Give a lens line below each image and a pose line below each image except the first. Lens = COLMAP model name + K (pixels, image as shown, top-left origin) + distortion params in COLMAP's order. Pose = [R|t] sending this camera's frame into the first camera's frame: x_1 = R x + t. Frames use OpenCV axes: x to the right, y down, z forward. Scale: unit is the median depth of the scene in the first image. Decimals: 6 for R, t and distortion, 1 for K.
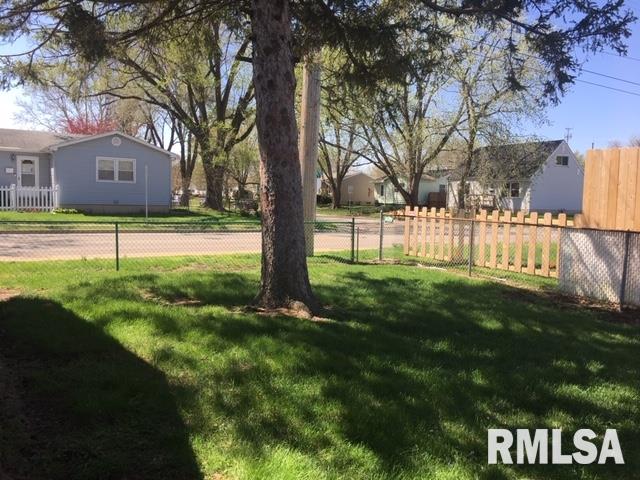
lens RADIAL K [[542.5, 0, 320.6], [0, 542.5, 240.5], [0, 0, 1]] dist [0.012558, 0.004758]
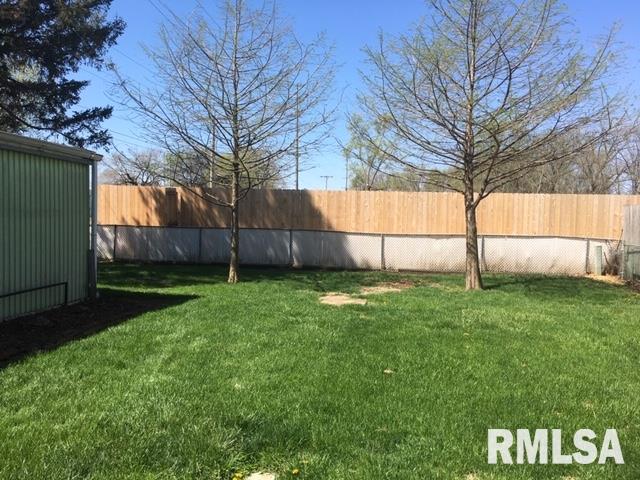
lens RADIAL K [[542.5, 0, 320.5], [0, 542.5, 239.2], [0, 0, 1]] dist [0.012558, 0.004758]
pose [[0.647521, -0.044904, 0.760723, -0.507865], [0.046311, 0.998736, 0.019533, 0.034652], [-0.760639, 0.022582, 0.648782, -0.940560]]
